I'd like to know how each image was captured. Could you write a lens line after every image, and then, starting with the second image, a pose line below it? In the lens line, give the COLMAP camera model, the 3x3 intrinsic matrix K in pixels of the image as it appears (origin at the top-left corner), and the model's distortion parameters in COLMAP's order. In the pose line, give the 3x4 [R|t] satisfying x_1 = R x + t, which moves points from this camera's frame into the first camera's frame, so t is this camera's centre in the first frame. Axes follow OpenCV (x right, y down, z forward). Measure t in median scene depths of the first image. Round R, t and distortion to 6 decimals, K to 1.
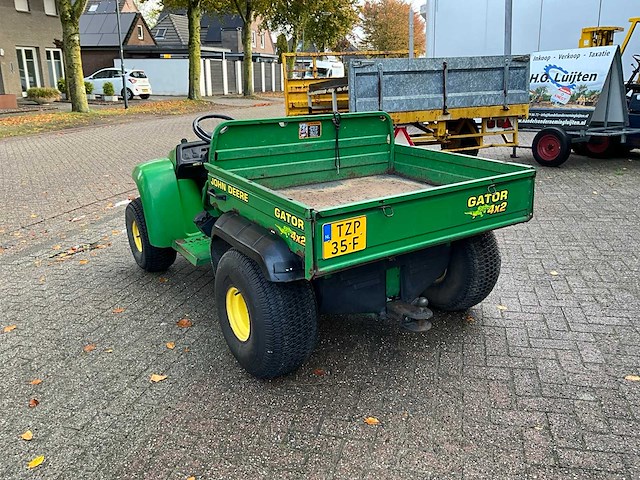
lens RADIAL K [[526.9, 0, 319.0], [0, 526.9, 238.8], [0, 0, 1]] dist [0.056723, -0.111885]
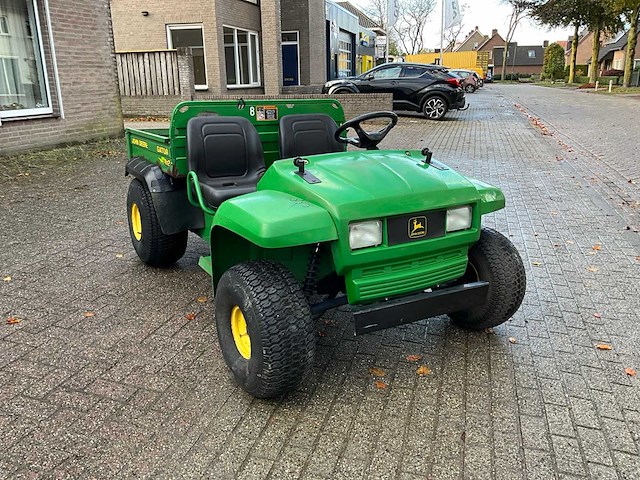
lens RADIAL K [[526.9, 0, 319.0], [0, 526.9, 240.9], [0, 0, 1]] dist [0.056723, -0.111885]
pose [[-0.999507, -0.000391, 0.031396, -0.078509], [0.017433, 0.824741, 0.565241, -0.294658], [-0.026114, 0.565510, -0.824328, 0.994645]]
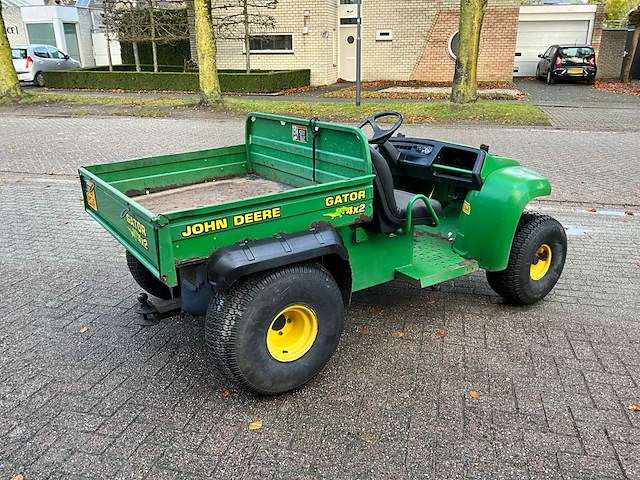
lens RADIAL K [[526.9, 0, 318.9], [0, 526.9, 240.9], [0, 0, 1]] dist [0.056723, -0.111885]
pose [[0.019217, 0.334389, -0.942239, 0.459215], [-0.289286, 0.903962, 0.314905, -0.164356], [0.957050, 0.266526, 0.114105, 0.469184]]
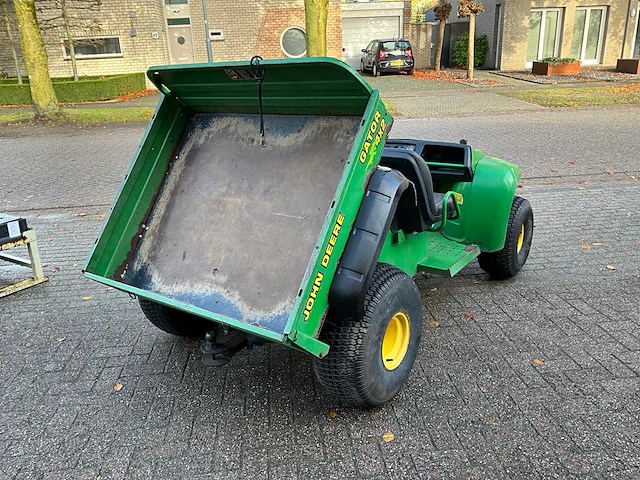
lens RADIAL K [[526.9, 0, 319.0], [0, 526.9, 239.6], [0, 0, 1]] dist [0.056723, -0.111885]
pose [[0.351436, 0.308807, -0.883816, 0.425993], [-0.238177, 0.942464, 0.234592, -0.128846], [0.905409, 0.128060, 0.404766, 0.301549]]
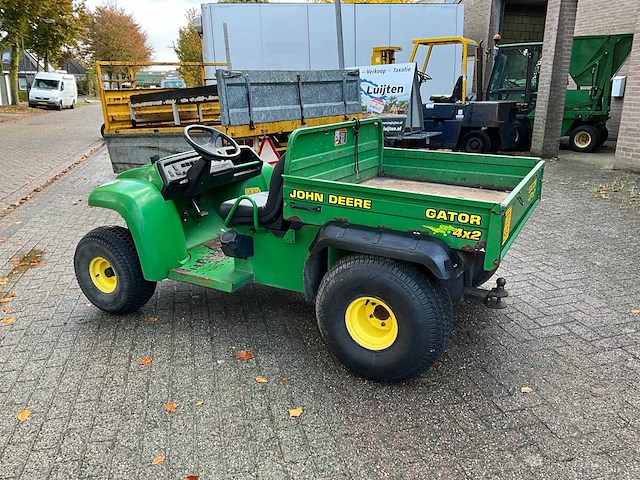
lens RADIAL K [[526.9, 0, 319.5], [0, 526.9, 237.6], [0, 0, 1]] dist [0.056723, -0.111885]
pose [[0.879900, -0.123690, 0.458777, -0.258997], [0.135669, 0.990730, 0.006905, -0.013583], [-0.455378, 0.056166, 0.888525, 0.064270]]
